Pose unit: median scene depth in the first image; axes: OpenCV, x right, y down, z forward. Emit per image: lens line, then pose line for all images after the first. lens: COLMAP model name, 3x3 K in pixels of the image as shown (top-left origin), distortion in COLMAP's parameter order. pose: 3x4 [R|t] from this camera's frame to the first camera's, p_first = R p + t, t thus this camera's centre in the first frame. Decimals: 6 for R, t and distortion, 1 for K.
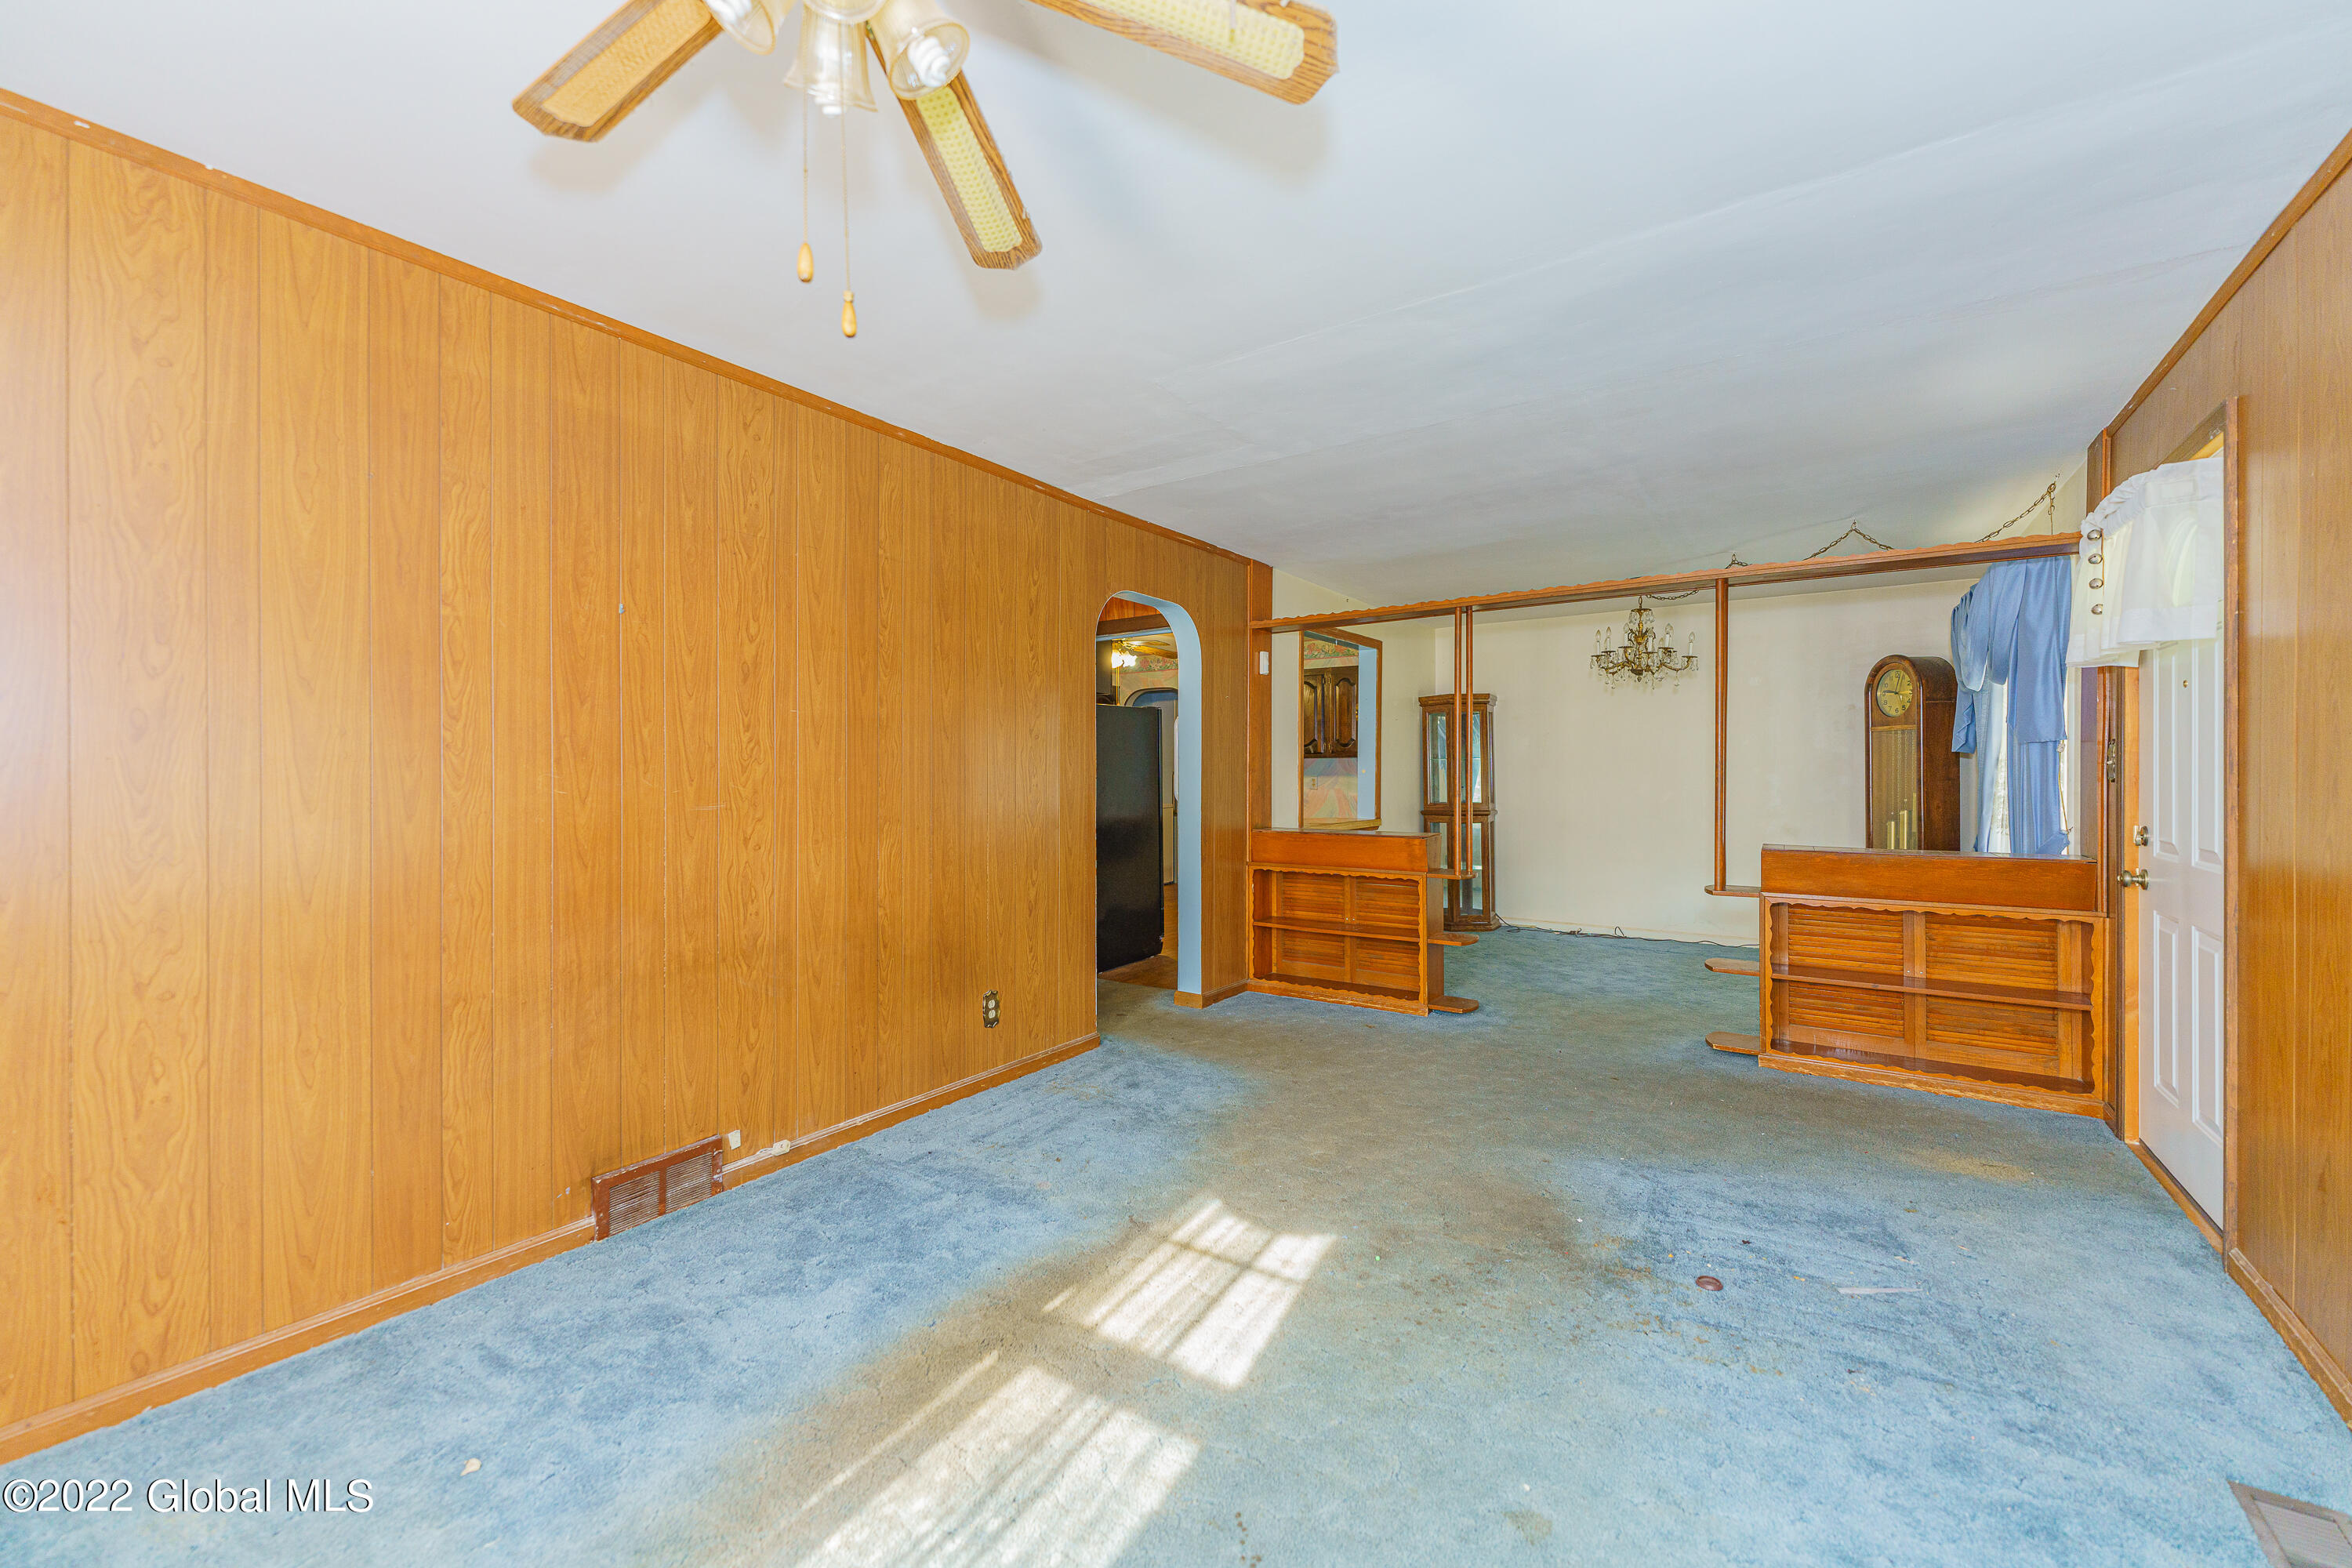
lens RADIAL K [[942.7, 0, 1176.0], [0, 942.7, 784.0], [0, 0, 1]] dist [-0.000471, 0.000129]
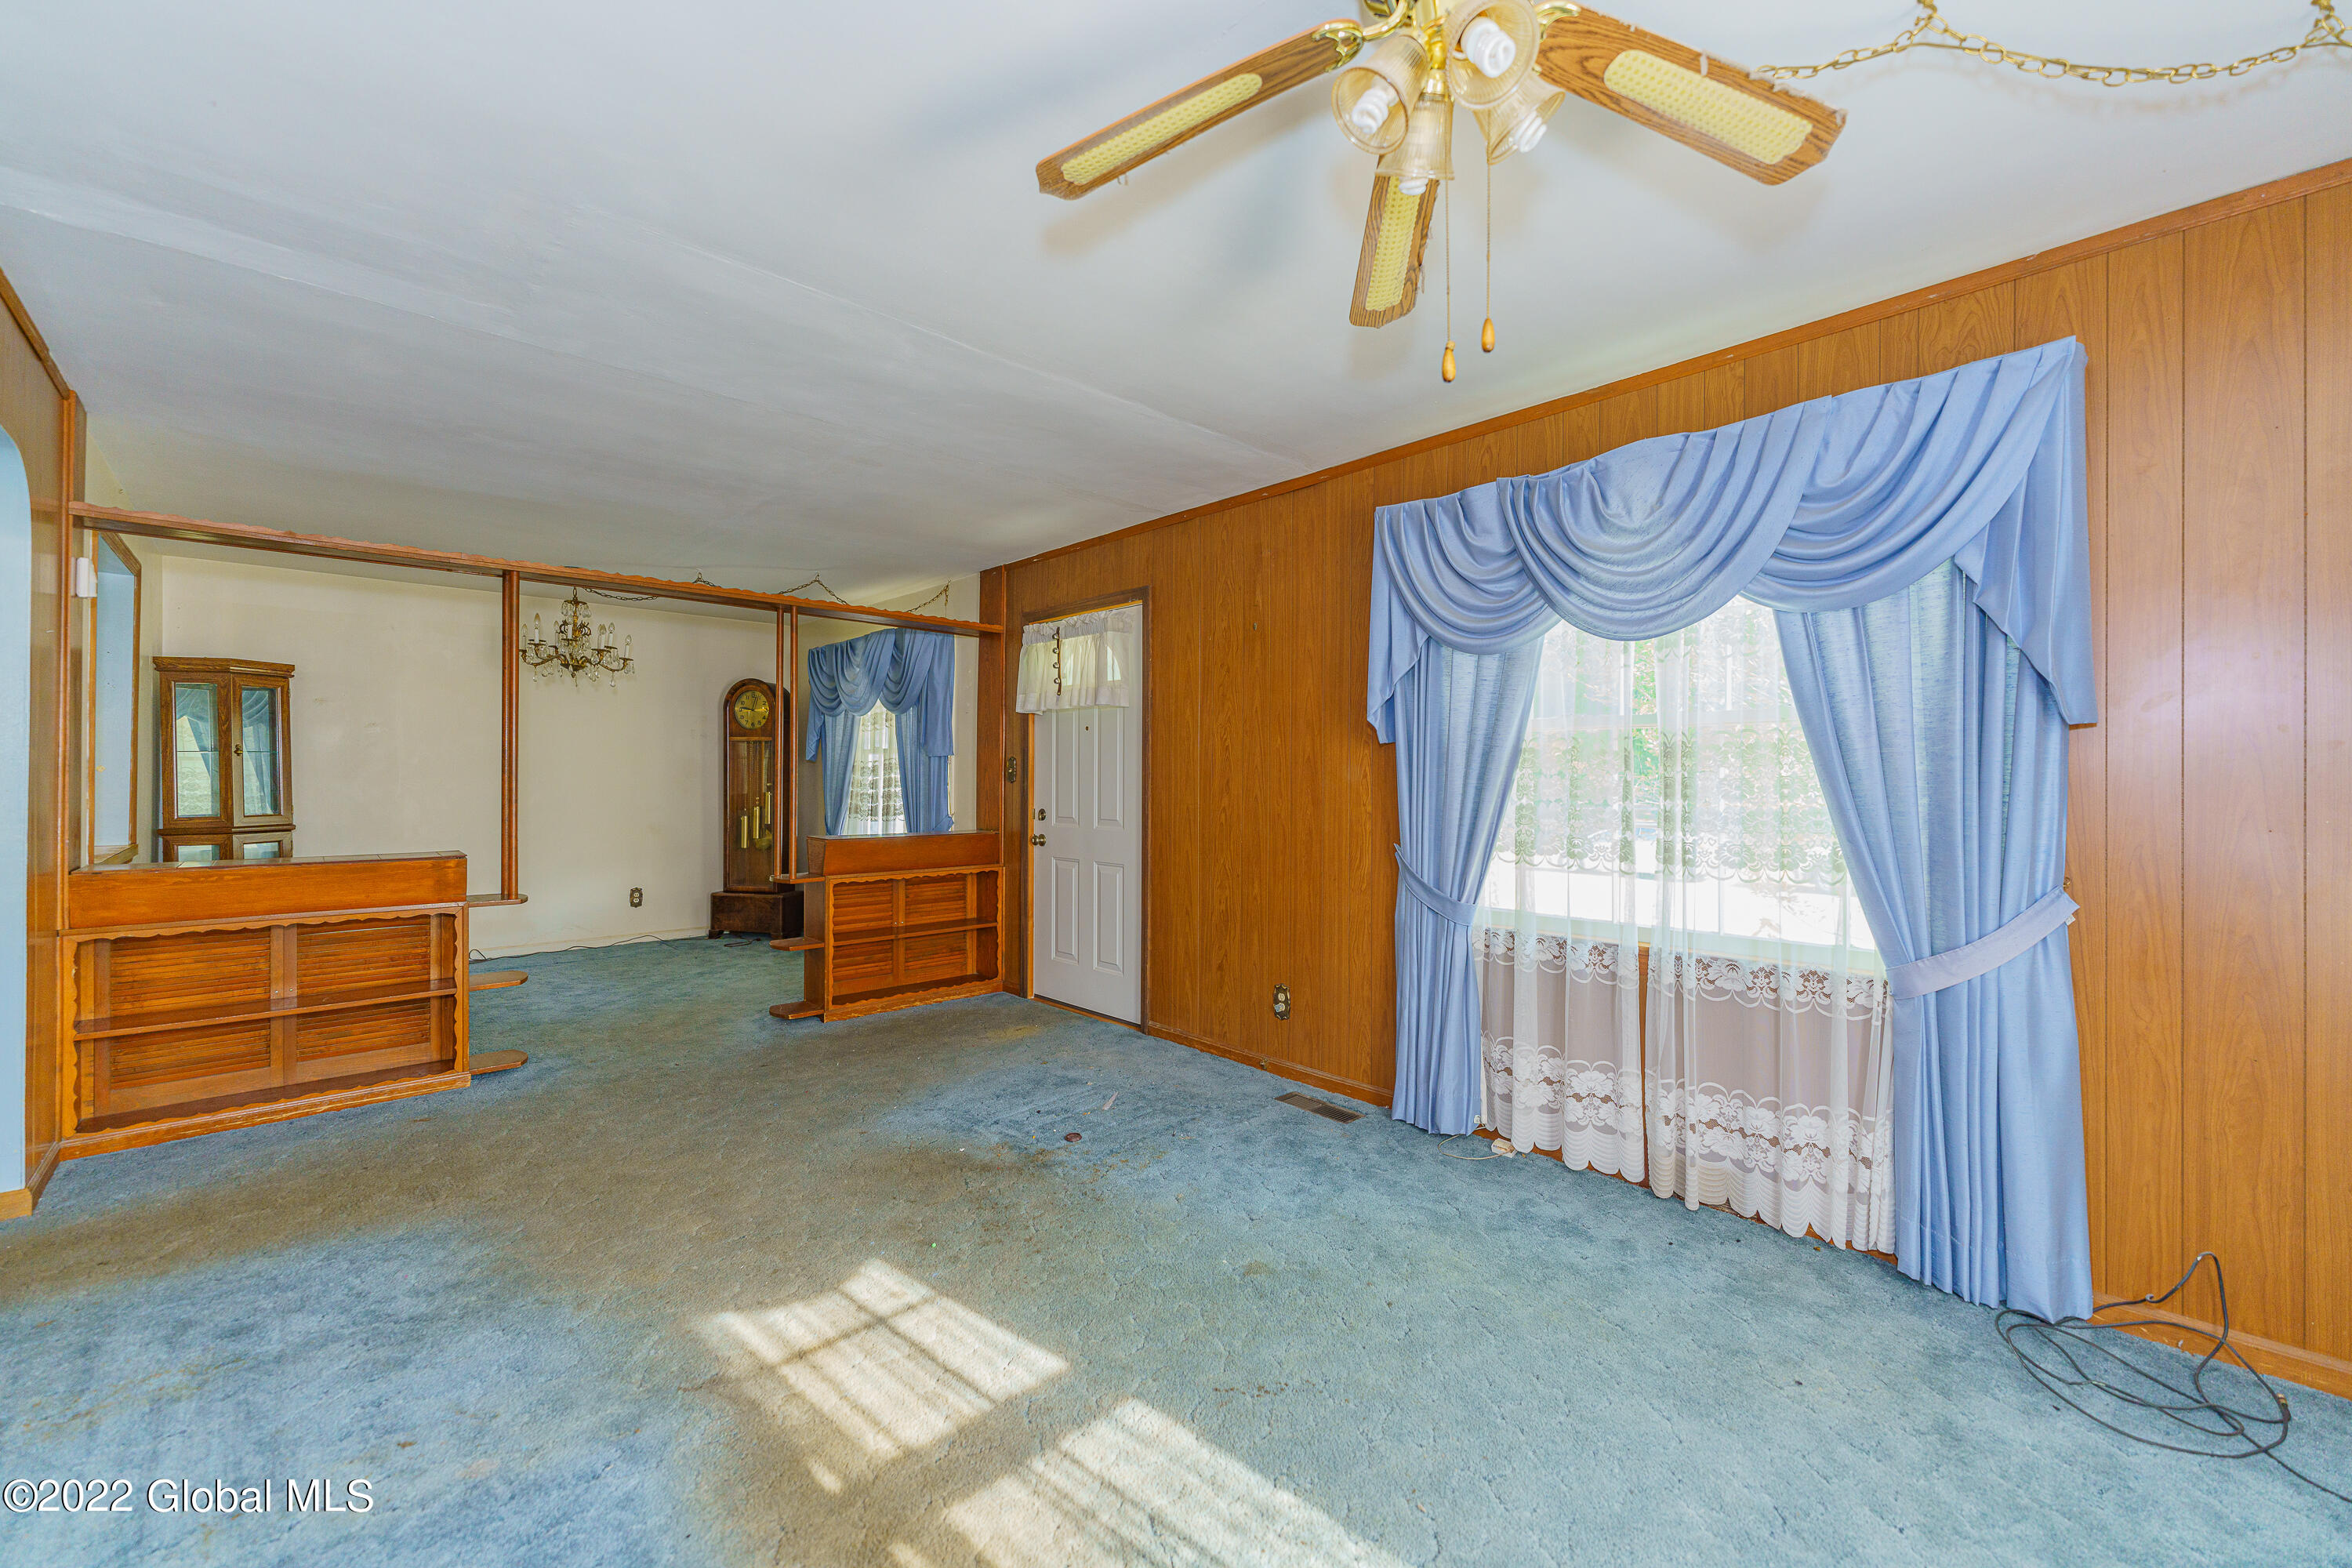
lens RADIAL K [[942.7, 0, 1176.0], [0, 942.7, 784.0], [0, 0, 1]] dist [-0.000471, 0.000129]
pose [[0.199288, -0.004680, 0.979930, -0.613677], [0.005288, 0.999979, 0.003701, -0.004734], [-0.979927, 0.004444, 0.199308, 0.437448]]
